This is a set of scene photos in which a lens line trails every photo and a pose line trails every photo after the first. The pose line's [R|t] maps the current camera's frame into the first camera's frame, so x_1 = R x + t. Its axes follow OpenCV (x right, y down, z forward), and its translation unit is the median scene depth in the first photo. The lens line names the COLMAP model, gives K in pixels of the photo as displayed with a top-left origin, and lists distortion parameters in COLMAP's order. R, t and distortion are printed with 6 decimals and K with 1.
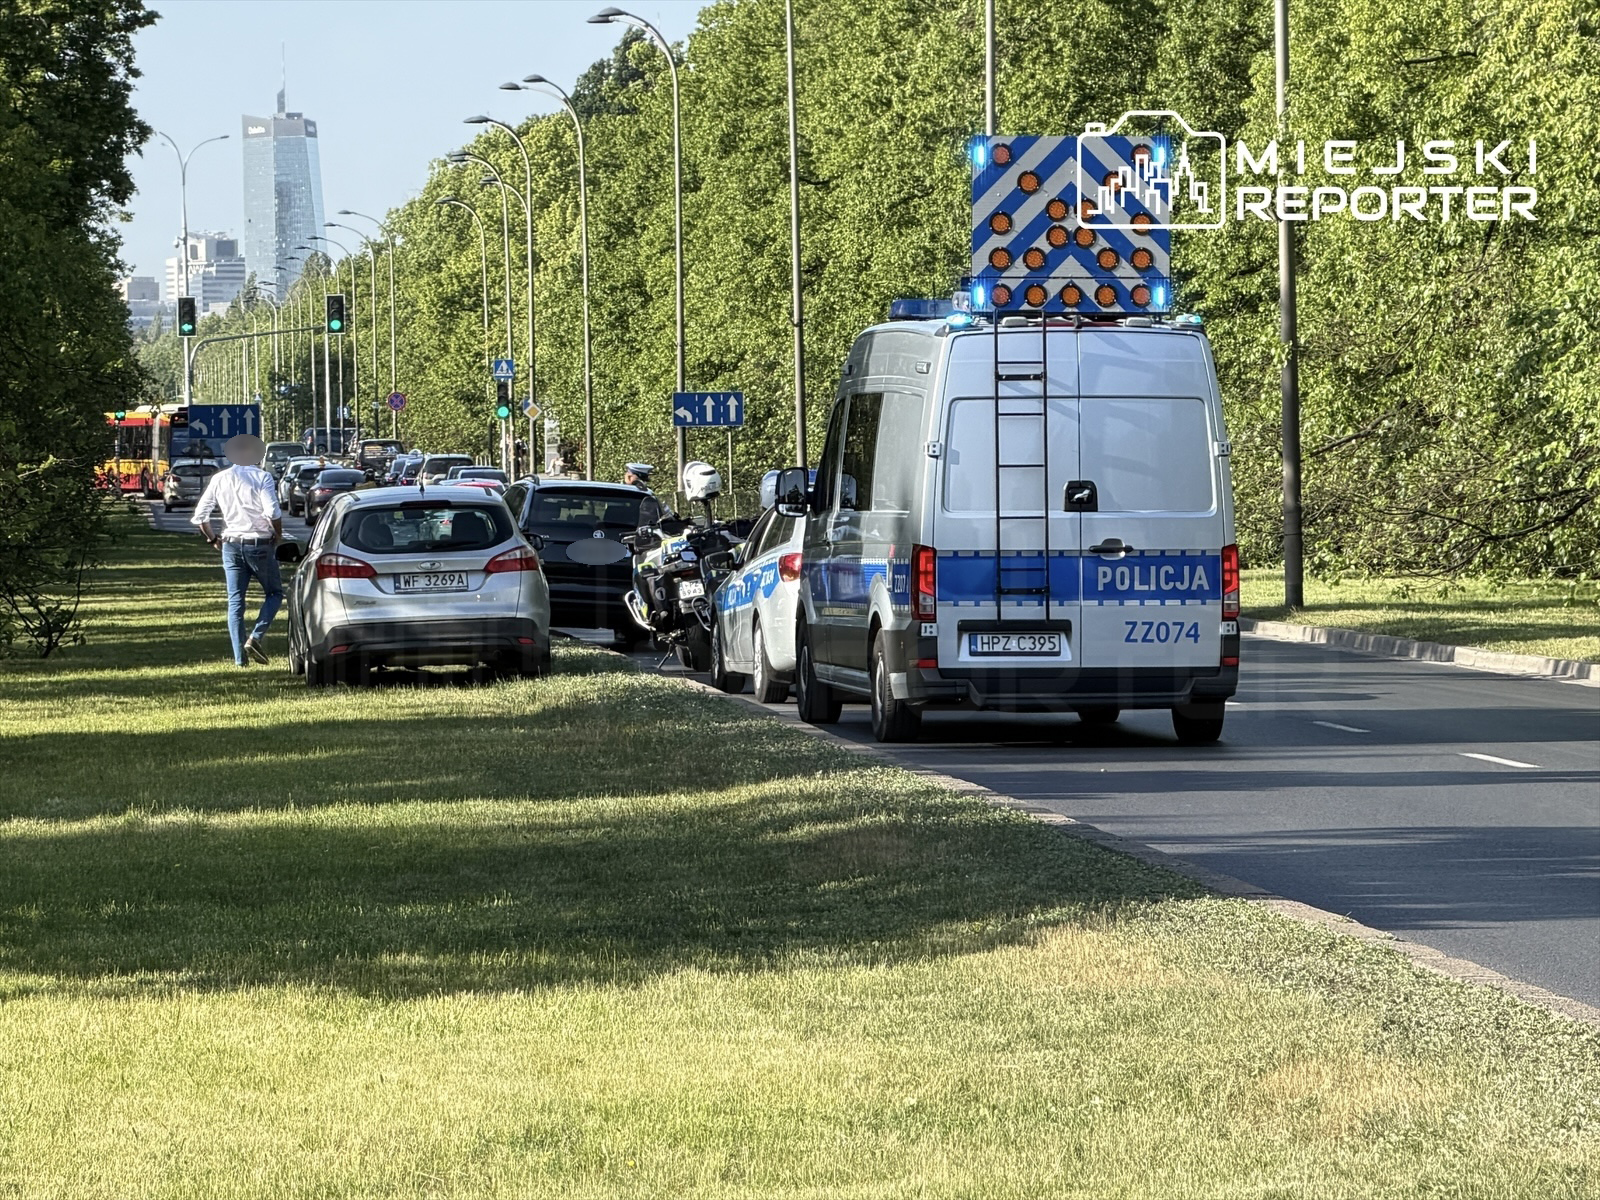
lens RADIAL K [[8245.6, 0, 800.0], [0, 8245.6, 600.0], [0, 0, 1]] dist [0.270677, 12.675417]
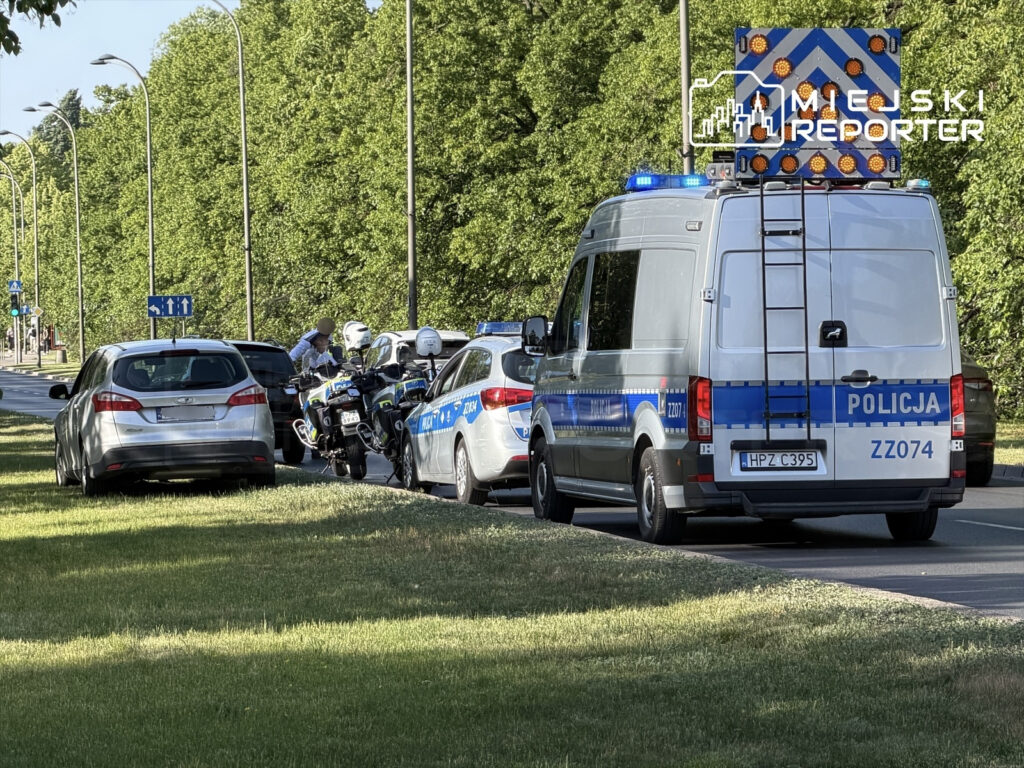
lens RADIAL K [[5277.2, 0, 512.0], [0, 5277.2, 384.0], [0, 0, 1]] dist [0.270677, 12.675417]
pose [[0.998697, -0.008168, 0.050377, -0.049135], [0.008554, 0.999936, -0.007463, -0.000257], [-0.050313, 0.007884, 0.998702, 0.249707]]
